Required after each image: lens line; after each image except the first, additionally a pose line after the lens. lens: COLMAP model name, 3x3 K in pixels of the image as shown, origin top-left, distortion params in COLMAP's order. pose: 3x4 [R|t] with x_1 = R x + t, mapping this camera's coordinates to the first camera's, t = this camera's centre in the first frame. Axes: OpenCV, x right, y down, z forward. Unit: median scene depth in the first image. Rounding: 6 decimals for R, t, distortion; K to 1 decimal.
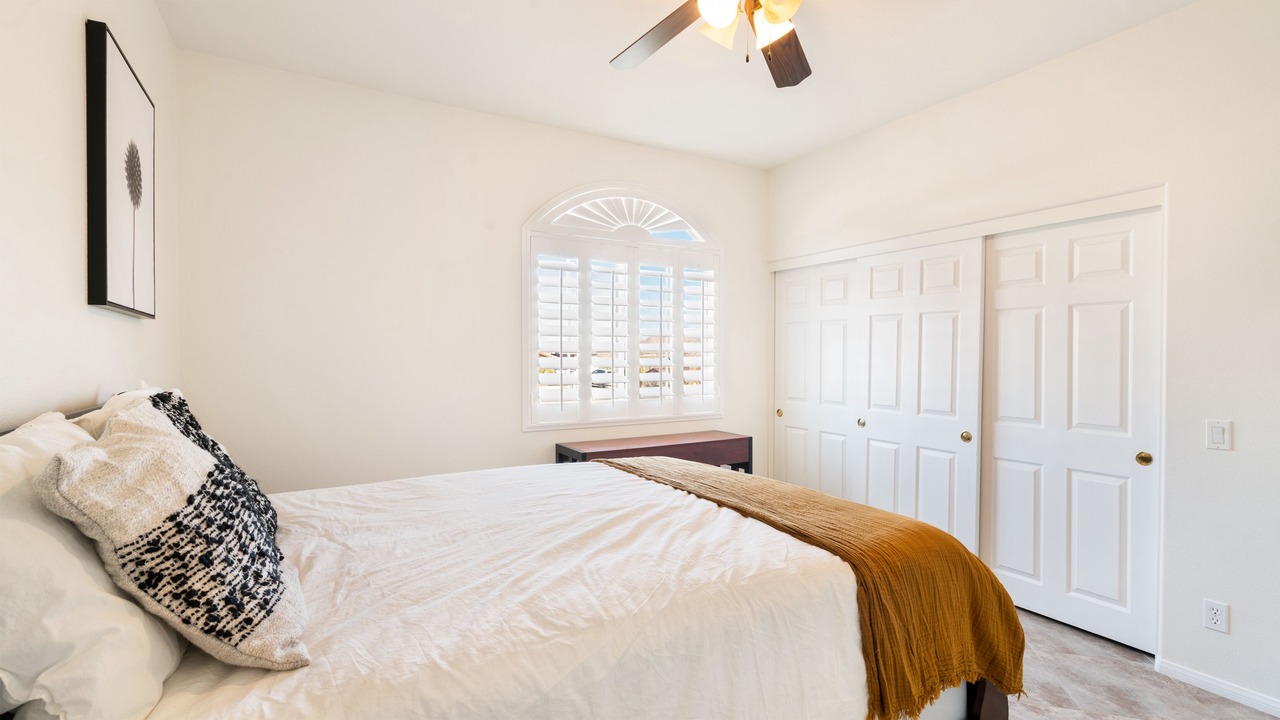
lens RADIAL K [[574.6, 0, 640.0], [0, 574.6, 360.0], [0, 0, 1]] dist [-0.002601, 0.001037]
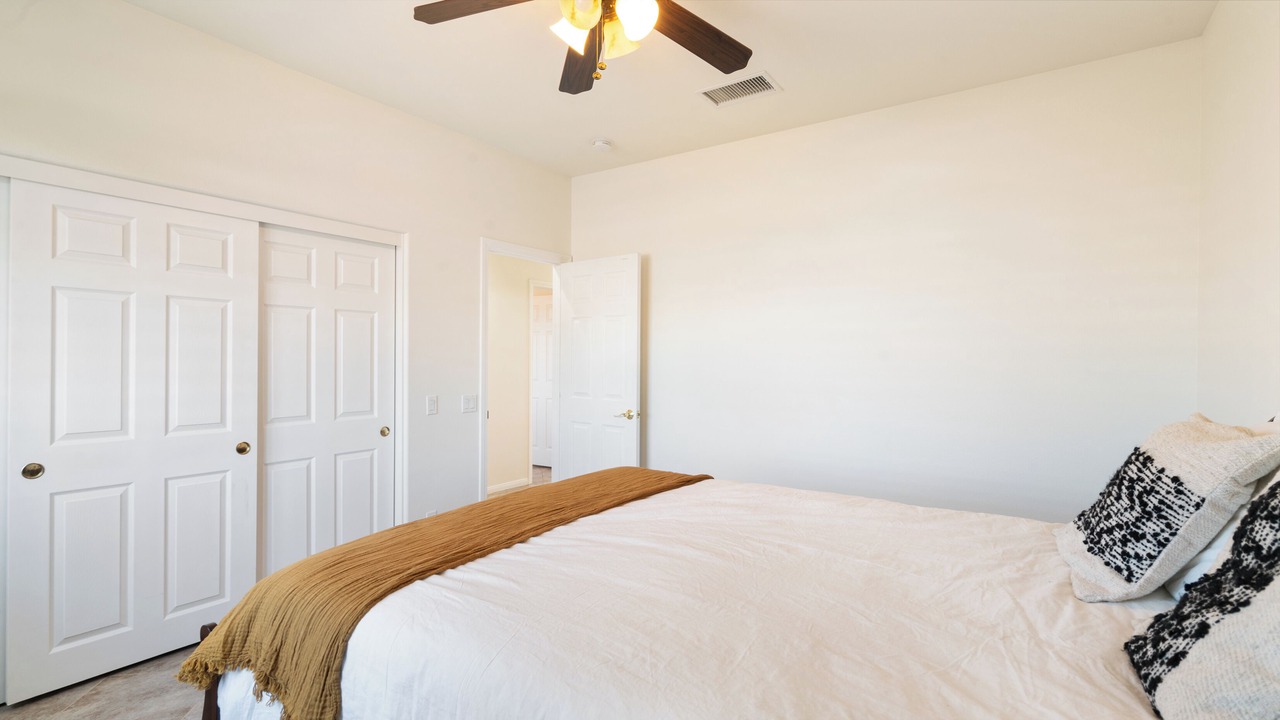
lens RADIAL K [[574.6, 0, 640.0], [0, 574.6, 360.0], [0, 0, 1]] dist [-0.002601, 0.001037]
pose [[-0.437674, -0.010122, 0.899077, -0.502807], [0.002582, 0.999918, 0.012514, -0.008519], [-0.899130, 0.007799, -0.437612, 0.913897]]
